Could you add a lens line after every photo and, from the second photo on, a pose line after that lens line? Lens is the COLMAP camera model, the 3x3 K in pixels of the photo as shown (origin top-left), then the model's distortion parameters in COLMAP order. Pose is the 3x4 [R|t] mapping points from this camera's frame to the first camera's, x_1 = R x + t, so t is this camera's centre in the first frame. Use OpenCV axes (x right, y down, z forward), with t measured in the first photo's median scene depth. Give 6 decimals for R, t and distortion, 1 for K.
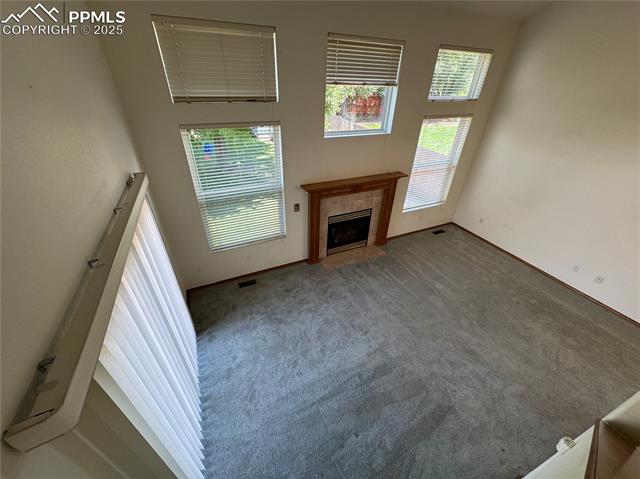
lens RADIAL K [[253.7, 0, 319.0], [0, 253.7, 240.9], [0, 0, 1]] dist [-0.001913, 0.000769]
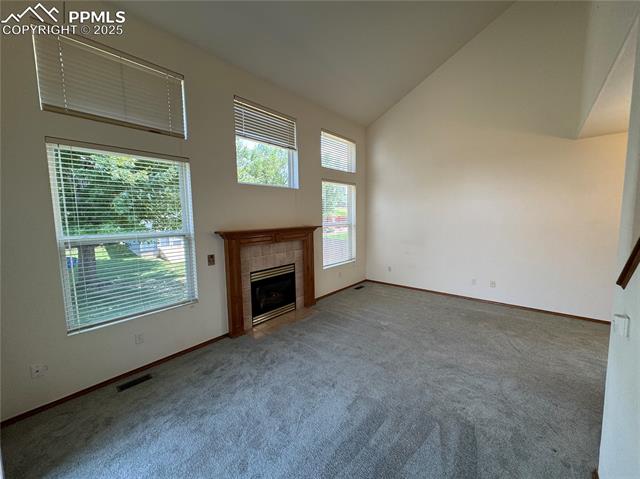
lens RADIAL K [[253.7, 0, 318.9], [0, 253.7, 240.6], [0, 0, 1]] dist [-0.001913, 0.000769]
pose [[0.911596, -0.080712, 0.403087, -0.096151], [0.256217, 0.878341, -0.403571, 0.236890], [-0.321475, 0.471171, 0.821372, 0.183812]]
